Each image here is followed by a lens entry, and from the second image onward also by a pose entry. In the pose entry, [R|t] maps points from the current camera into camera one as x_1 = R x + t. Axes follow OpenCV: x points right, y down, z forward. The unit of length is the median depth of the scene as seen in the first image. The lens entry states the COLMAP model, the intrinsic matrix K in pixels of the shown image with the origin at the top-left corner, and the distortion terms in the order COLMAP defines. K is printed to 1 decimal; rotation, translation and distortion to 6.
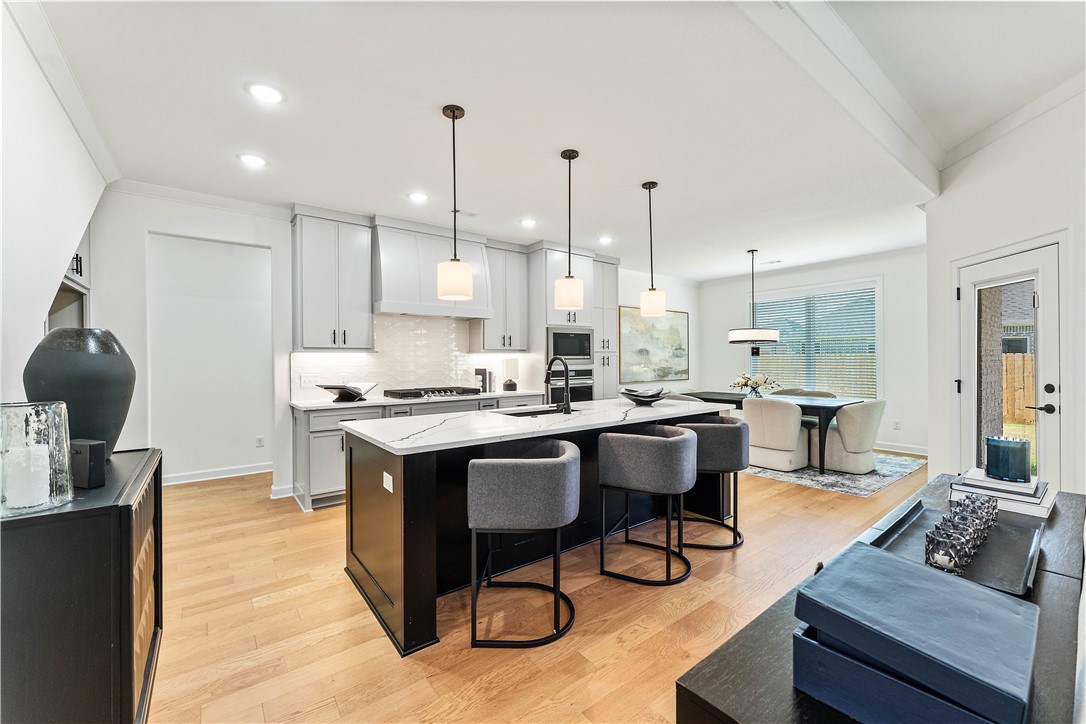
lens RADIAL K [[437.5, 0, 541.5], [0, 437.5, 359.5], [0, 0, 1]] dist [0.001680, -0.000186]
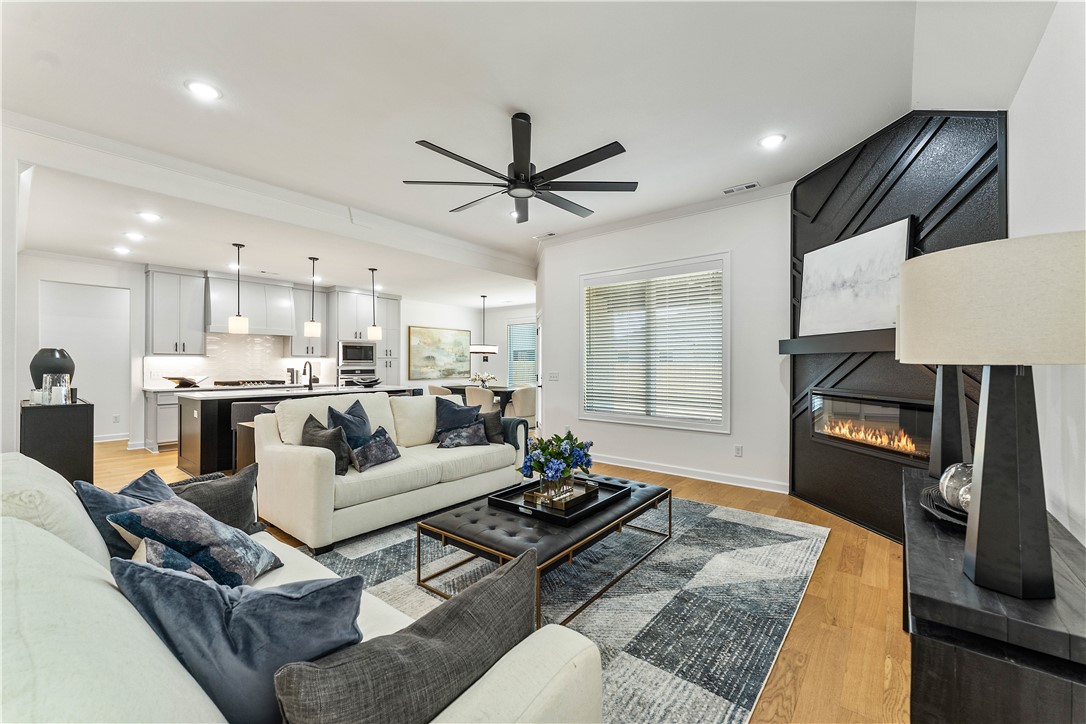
lens RADIAL K [[437.5, 0, 537.9], [0, 437.5, 361.7], [0, 0, 1]] dist [0.001680, -0.000186]
pose [[0.974936, 0.011083, 0.222208, 0.349104], [-0.010198, 0.999935, -0.005130, -0.002227], [-0.222251, 0.002735, 0.974986, -0.647422]]
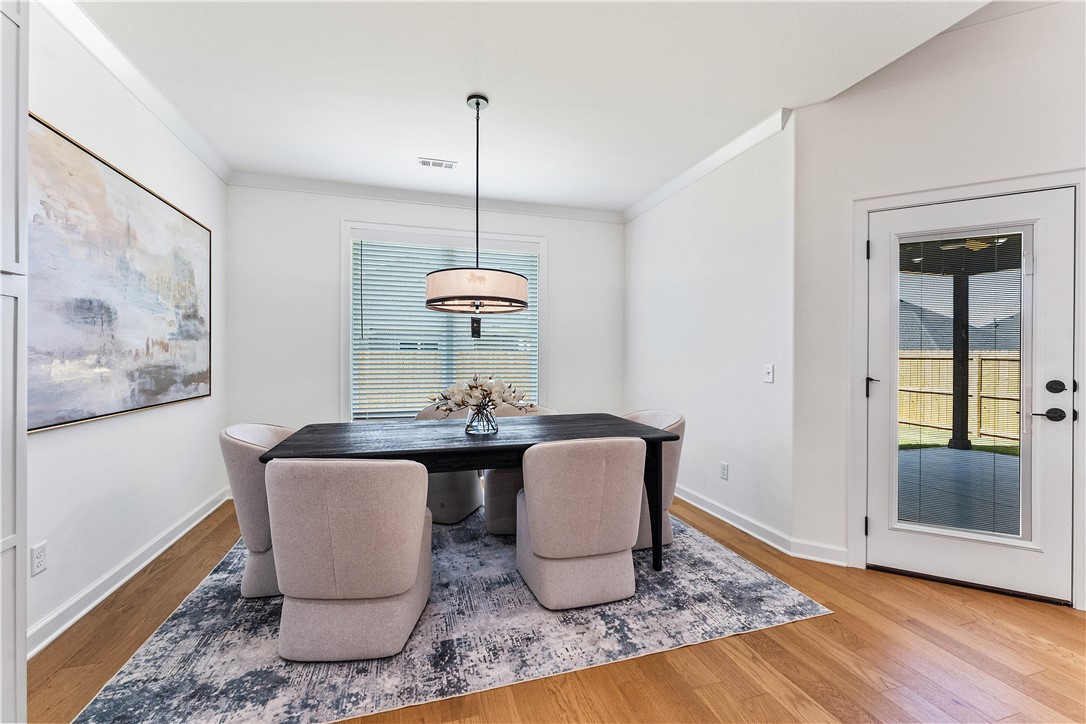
lens RADIAL K [[437.5, 0, 534.7], [0, 437.5, 359.2], [0, 0, 1]] dist [0.001680, -0.000186]
pose [[0.358364, 0.005563, 0.933565, 0.097419], [-0.007491, 0.999967, -0.003083, 0.016614], [-0.933552, -0.005888, 0.358394, 0.858031]]
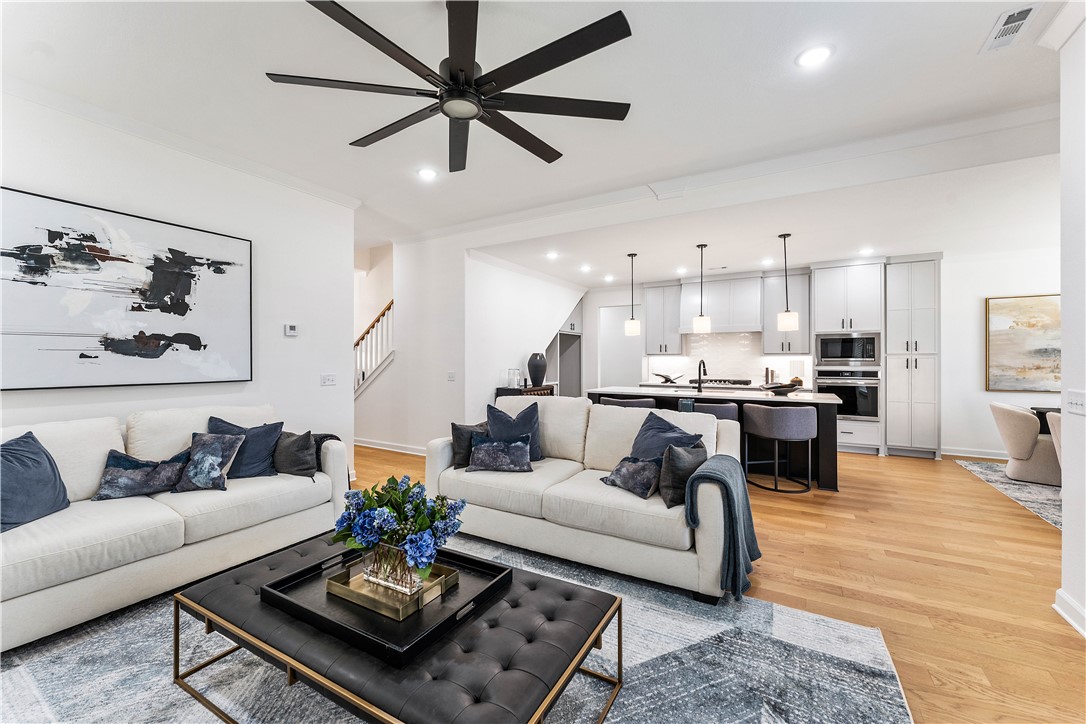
lens RADIAL K [[437.5, 0, 532.8], [0, 437.5, 362.4], [0, 0, 1]] dist [0.001680, -0.000186]
pose [[0.374136, 0.011490, -0.927303, 0.818973], [-0.001828, 0.999930, 0.011653, -0.008994], [0.927372, -0.002665, 0.374131, -0.167938]]
